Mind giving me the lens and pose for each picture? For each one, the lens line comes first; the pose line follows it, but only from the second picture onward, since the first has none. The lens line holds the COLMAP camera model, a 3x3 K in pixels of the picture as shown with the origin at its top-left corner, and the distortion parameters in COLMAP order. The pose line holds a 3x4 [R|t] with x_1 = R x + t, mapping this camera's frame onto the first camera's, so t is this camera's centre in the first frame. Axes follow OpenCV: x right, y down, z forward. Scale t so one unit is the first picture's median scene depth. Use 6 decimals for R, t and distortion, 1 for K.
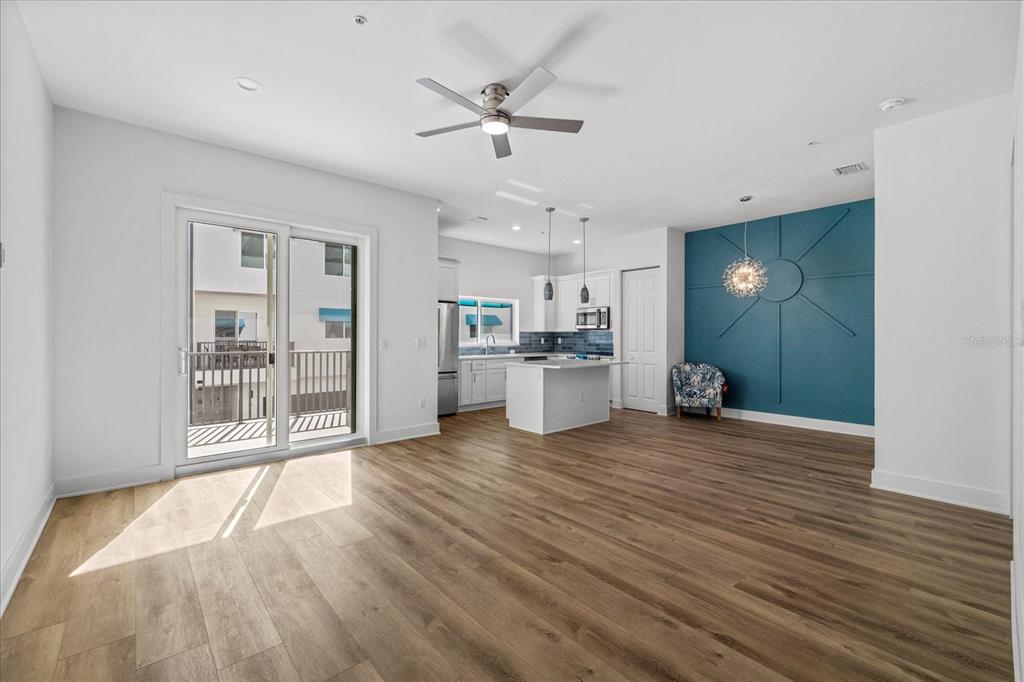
lens RADIAL K [[430.1, 0, 512.2], [0, 430.1, 336.7], [0, 0, 1]] dist [0.001810, -0.000465]
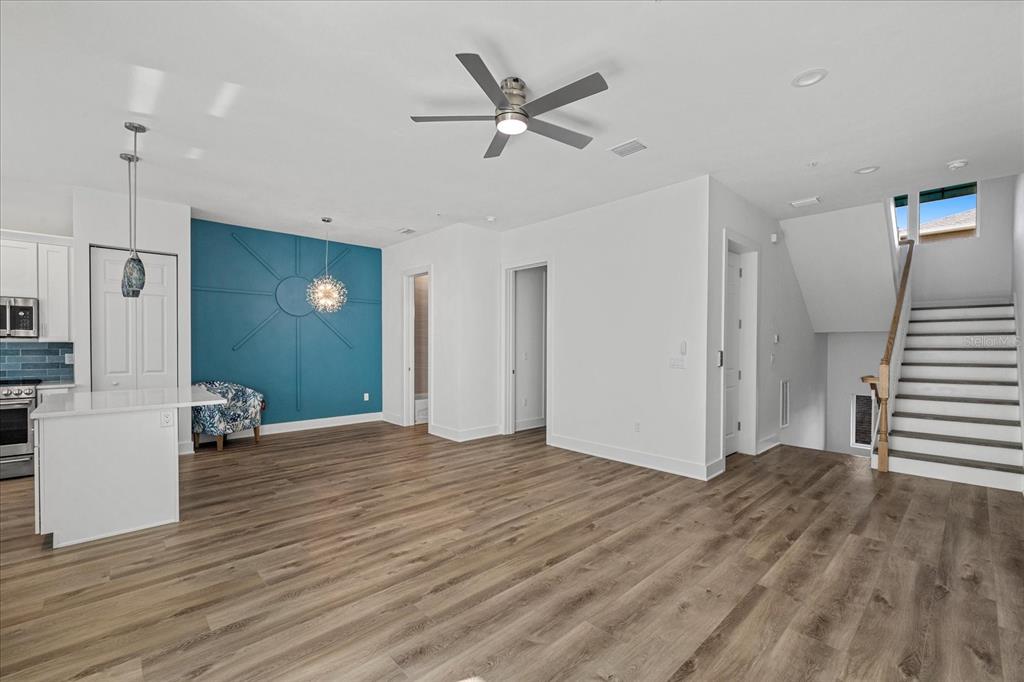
lens RADIAL K [[430.1, 0, 512.0], [0, 430.1, 347.0], [0, 0, 1]] dist [0.001810, -0.000465]
pose [[-0.030228, -0.006125, 0.999524, -0.836009], [-0.001513, 0.999980, 0.006082, -0.021425], [-0.999542, -0.001328, -0.030237, 0.896538]]
